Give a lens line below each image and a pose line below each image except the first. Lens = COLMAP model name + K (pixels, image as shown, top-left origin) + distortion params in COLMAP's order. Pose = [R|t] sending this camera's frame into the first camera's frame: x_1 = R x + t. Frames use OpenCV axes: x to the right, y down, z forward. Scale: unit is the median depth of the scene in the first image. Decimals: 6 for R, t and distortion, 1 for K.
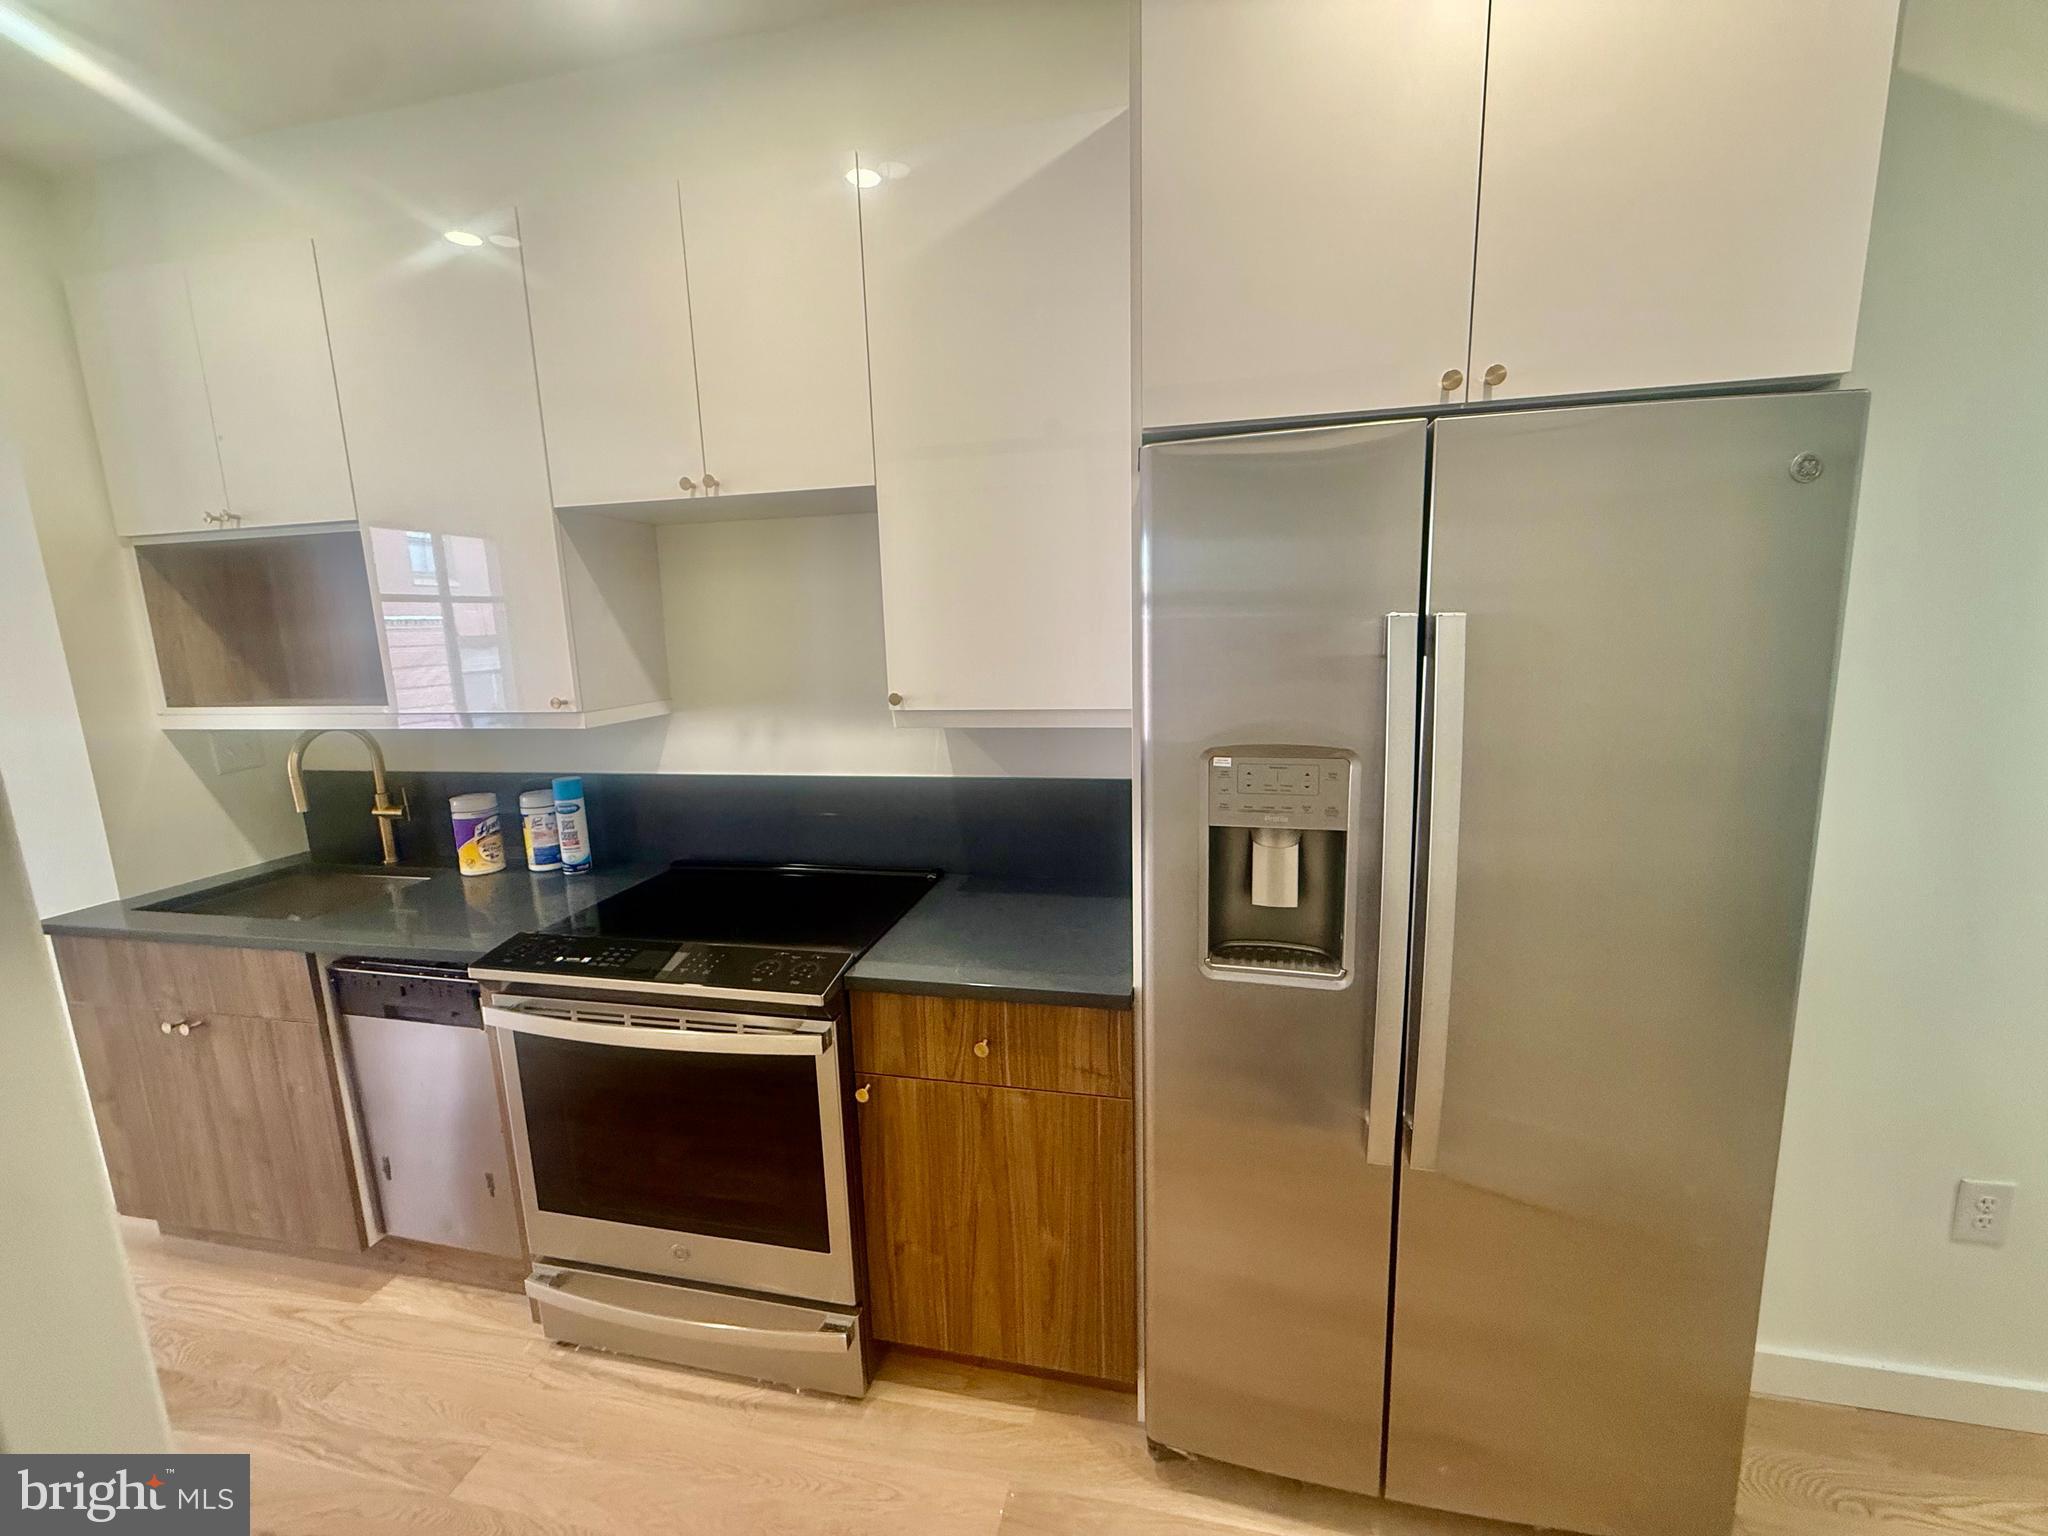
lens RADIAL K [[808.3, 0, 1025.0], [0, 808.3, 766.1], [0, 0, 1]] dist [-0.002985, -0.000162]
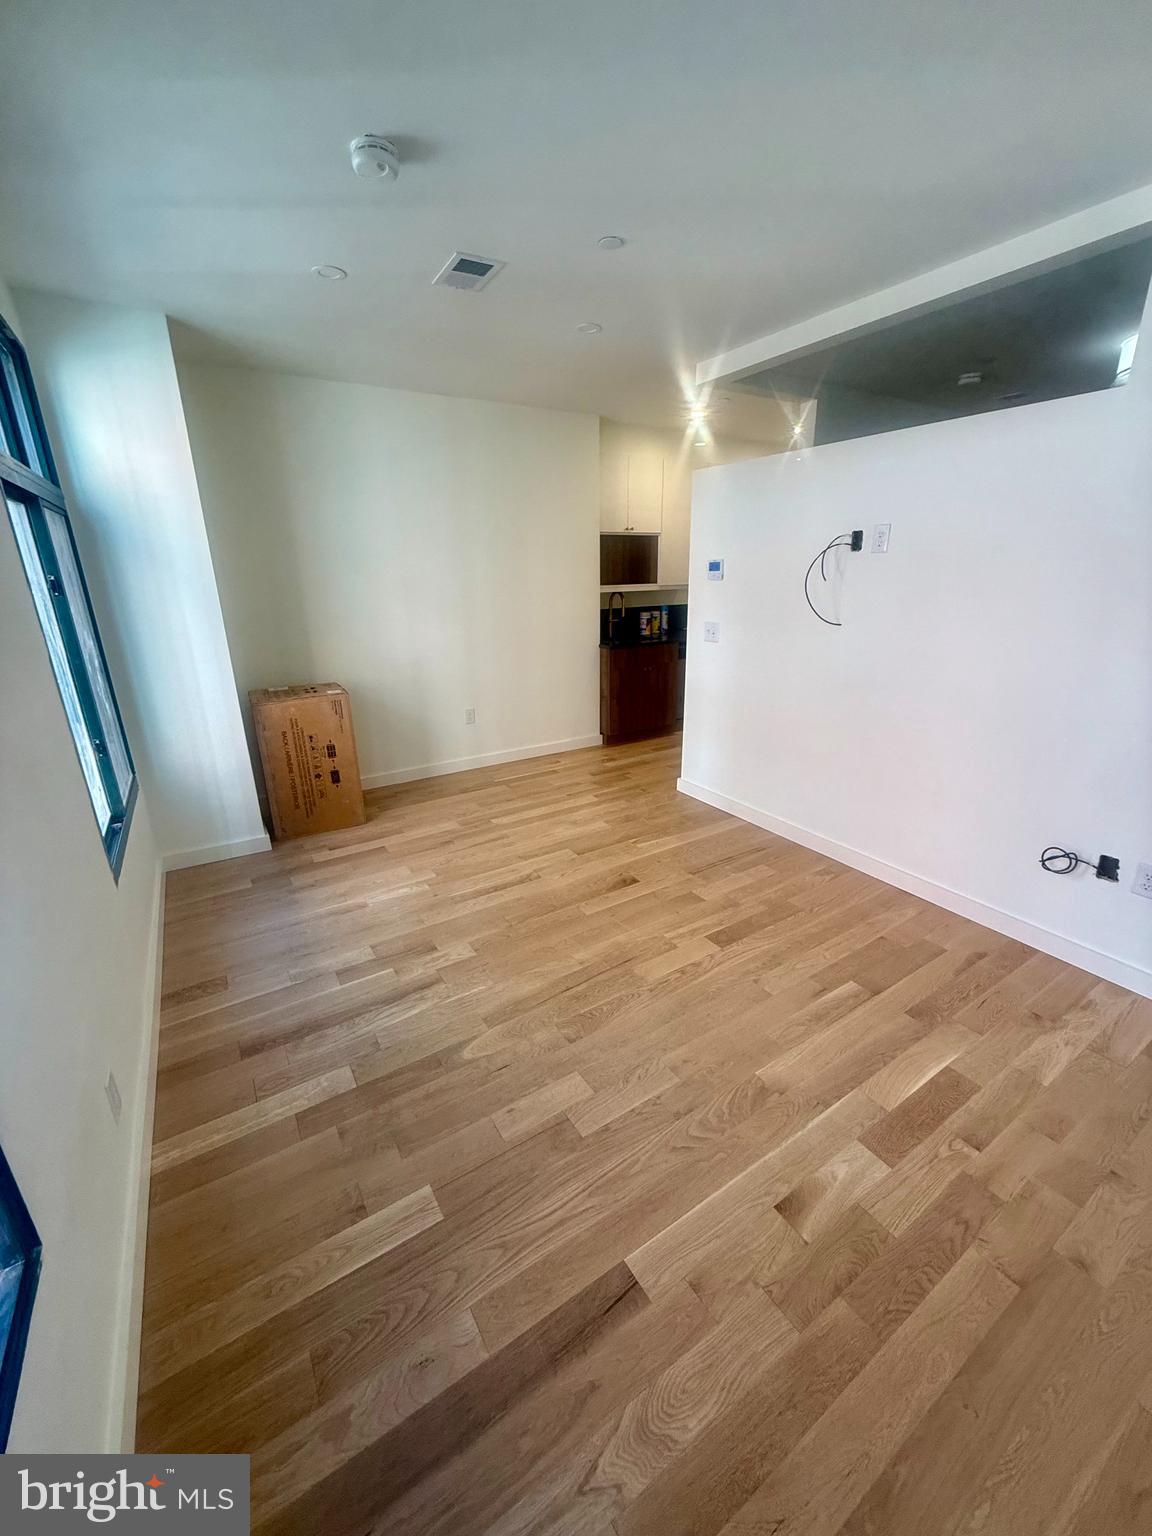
lens RADIAL K [[606.3, 0, 581.1], [0, 606.3, 769.6], [0, 0, 1]] dist [-0.002985, -0.000162]
pose [[0.713718, -0.196761, 0.672229, -2.811494], [0.101372, 0.978645, 0.178820, 0.210525], [-0.693059, -0.059482, 0.718423, -0.750300]]
